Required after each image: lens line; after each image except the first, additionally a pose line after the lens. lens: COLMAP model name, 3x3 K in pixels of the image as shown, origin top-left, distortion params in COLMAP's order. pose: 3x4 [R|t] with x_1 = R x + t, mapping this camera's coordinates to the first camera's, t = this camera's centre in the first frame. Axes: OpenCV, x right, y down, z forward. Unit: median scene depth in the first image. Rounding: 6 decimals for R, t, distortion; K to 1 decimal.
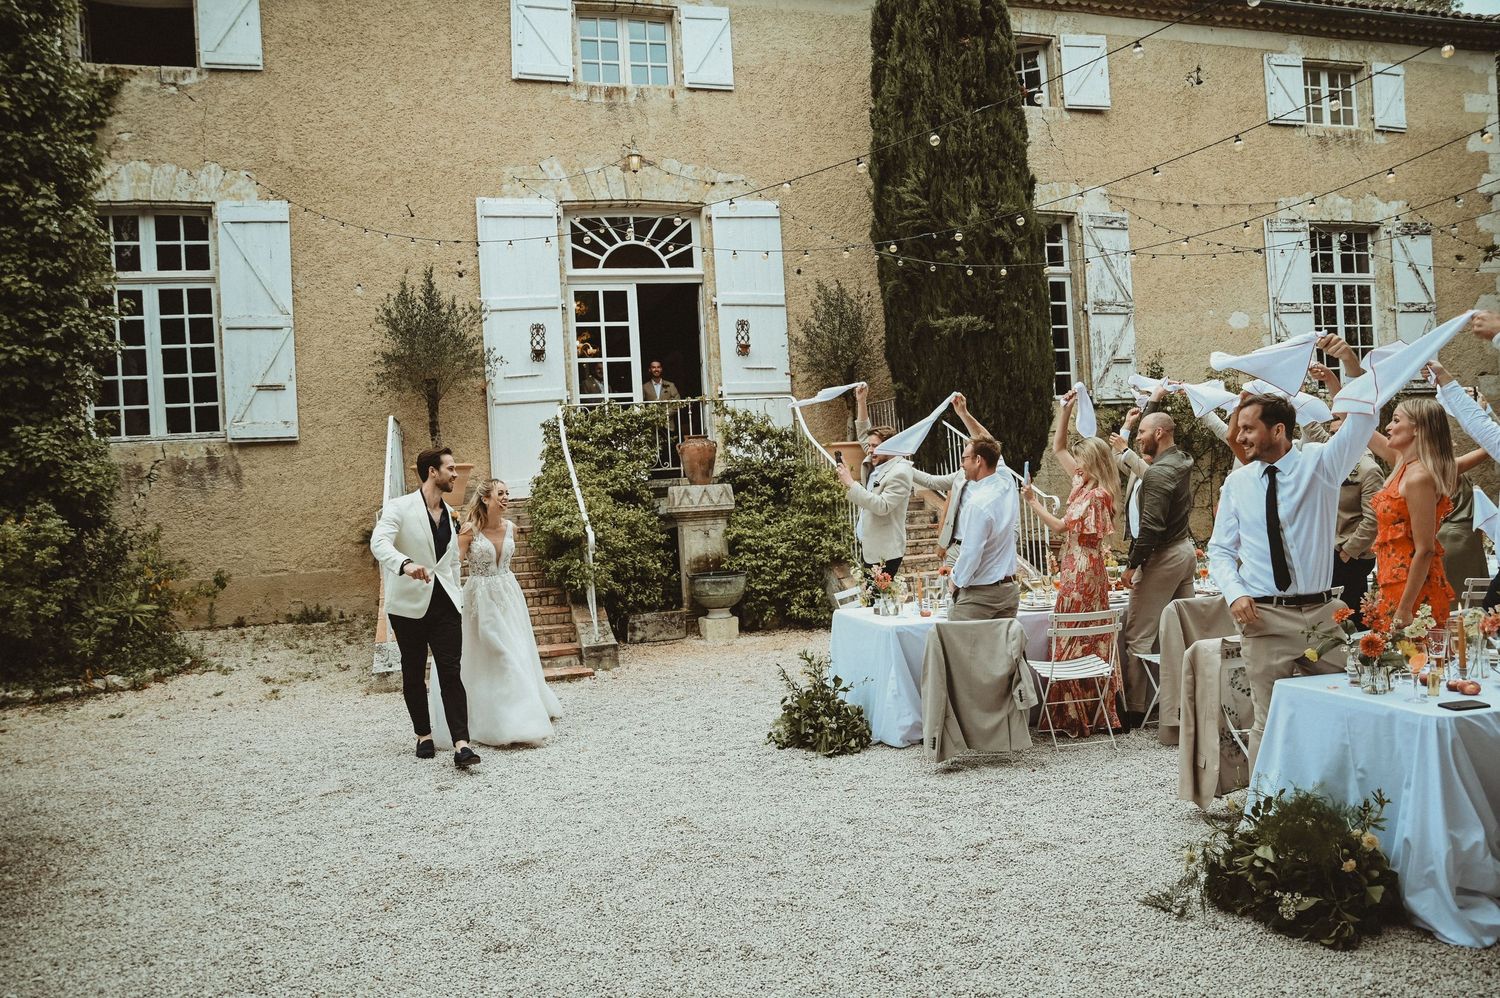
lens RADIAL K [[1044.5, 0, 740.8], [0, 1044.5, 500.3], [0, 0, 1]] dist [-0.090868, 0.069676]
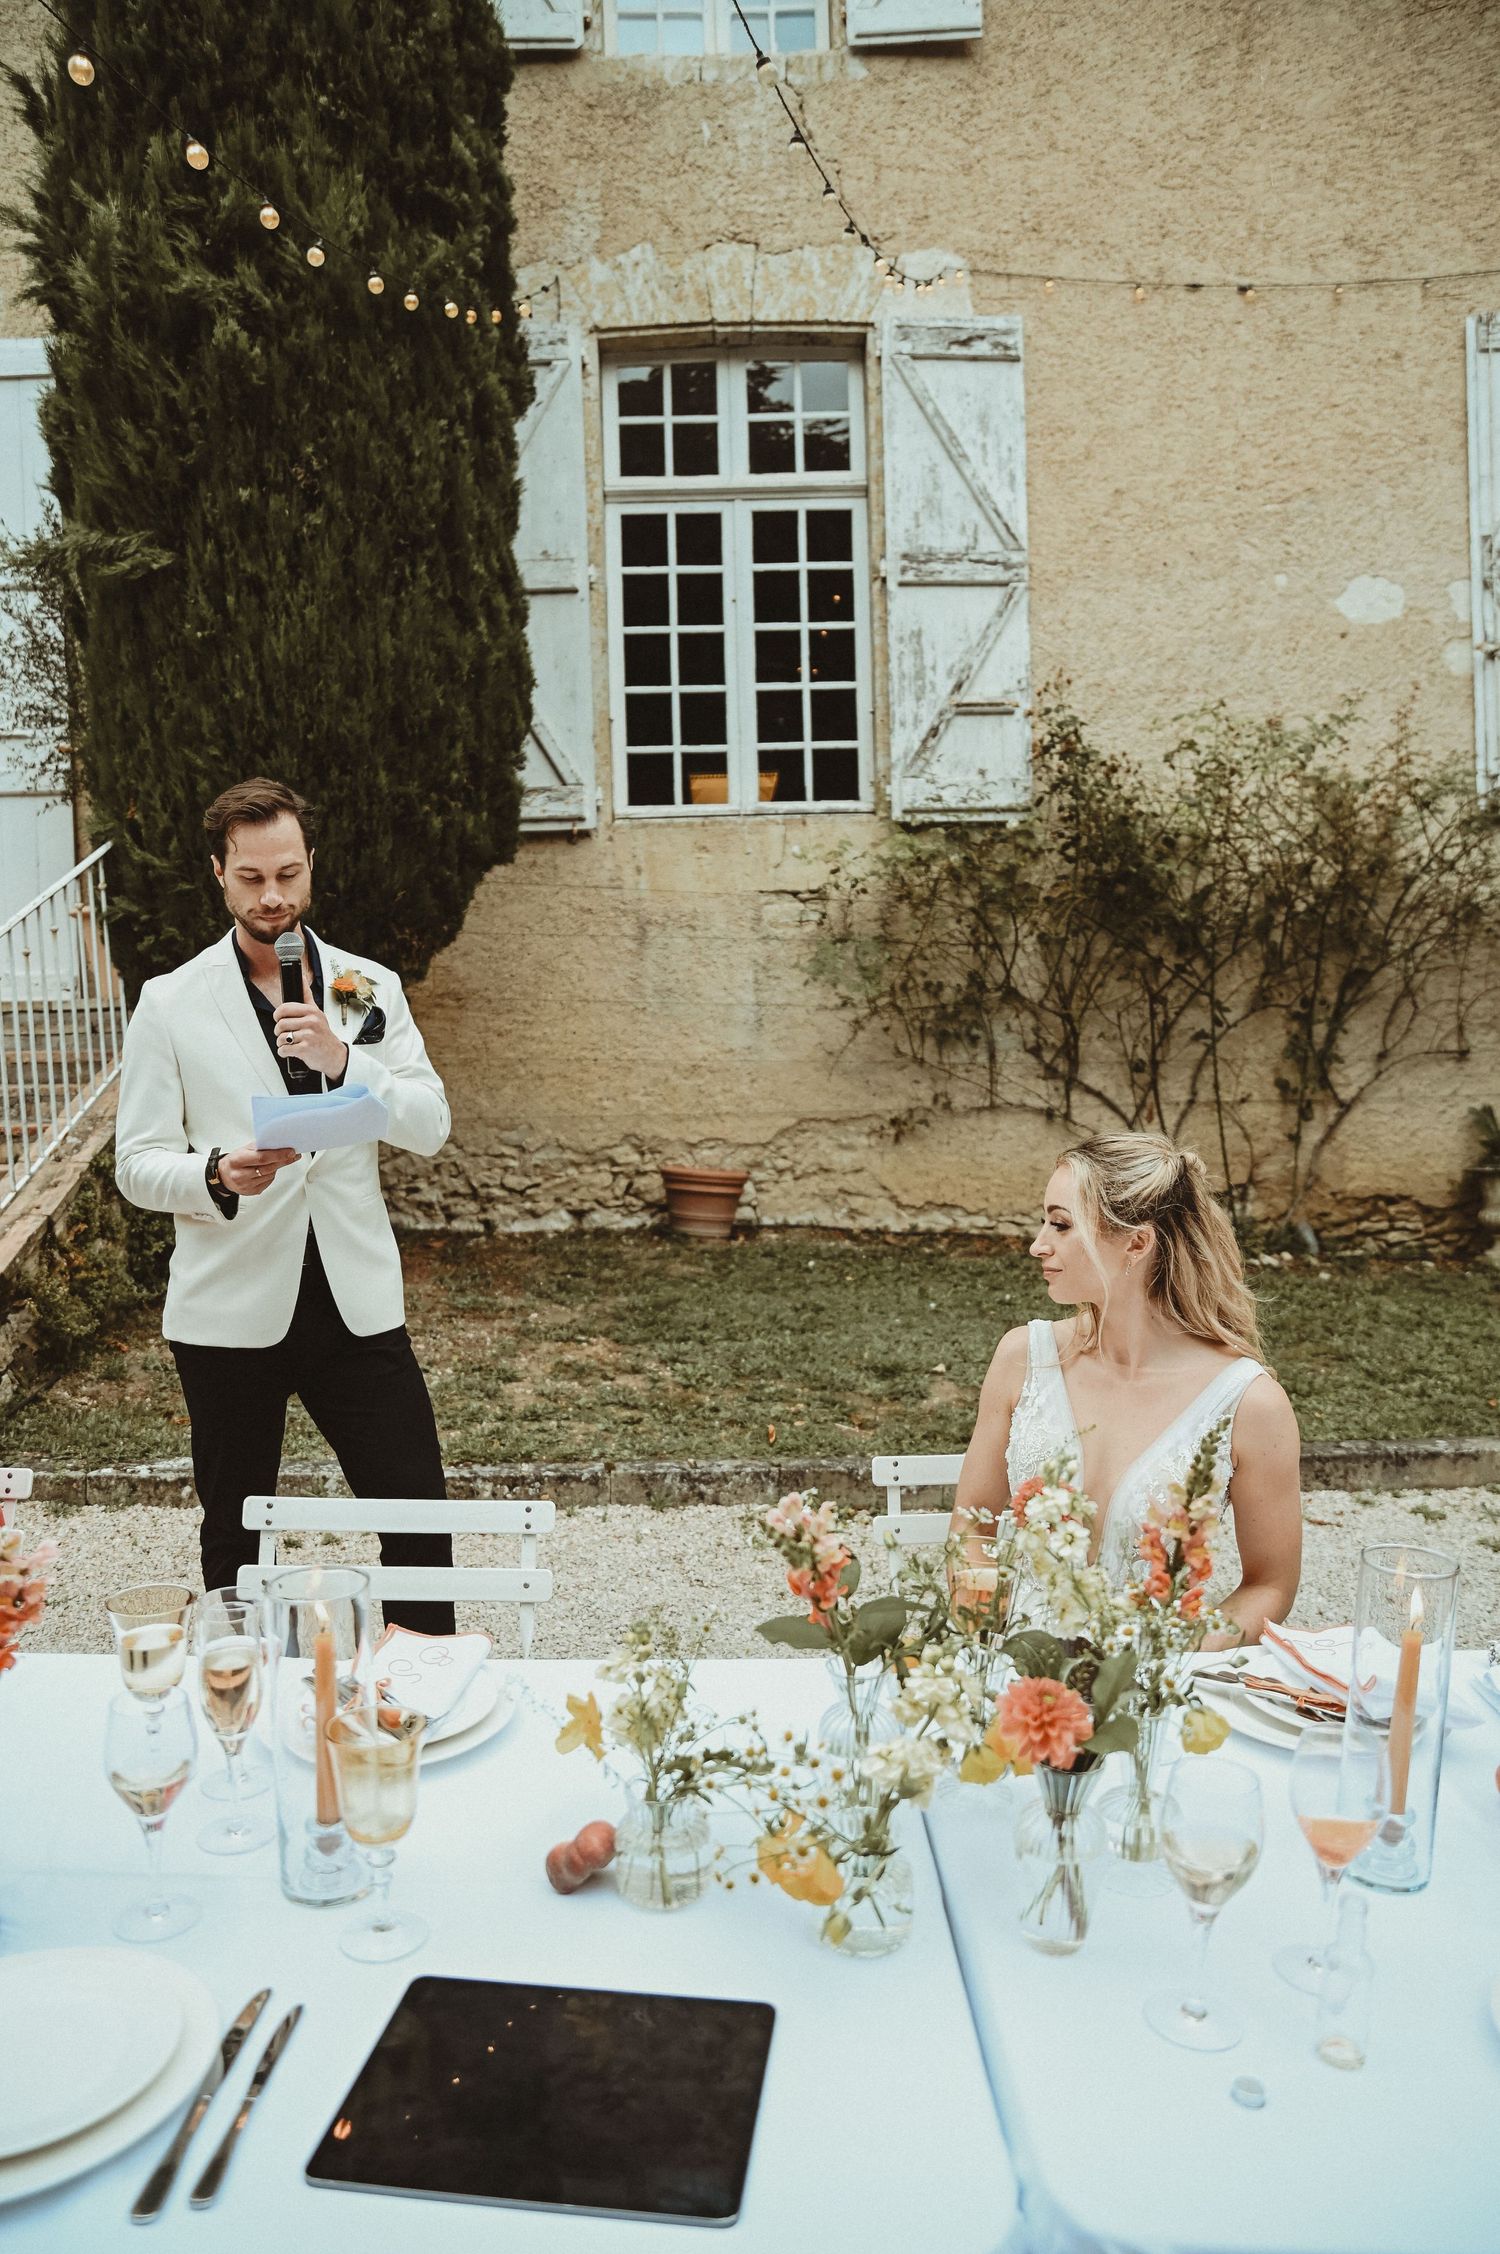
lens RADIAL K [[1569.5, 0, 749.0], [0, 1569.5, 1117.5], [0, 0, 1]] dist [-0.090868, 0.069676]
pose [[0.964258, 0.049147, -0.260366, 0.485582], [-0.037099, 0.998010, 0.050990, -0.012536], [0.262354, -0.039508, 0.964163, 0.461497]]
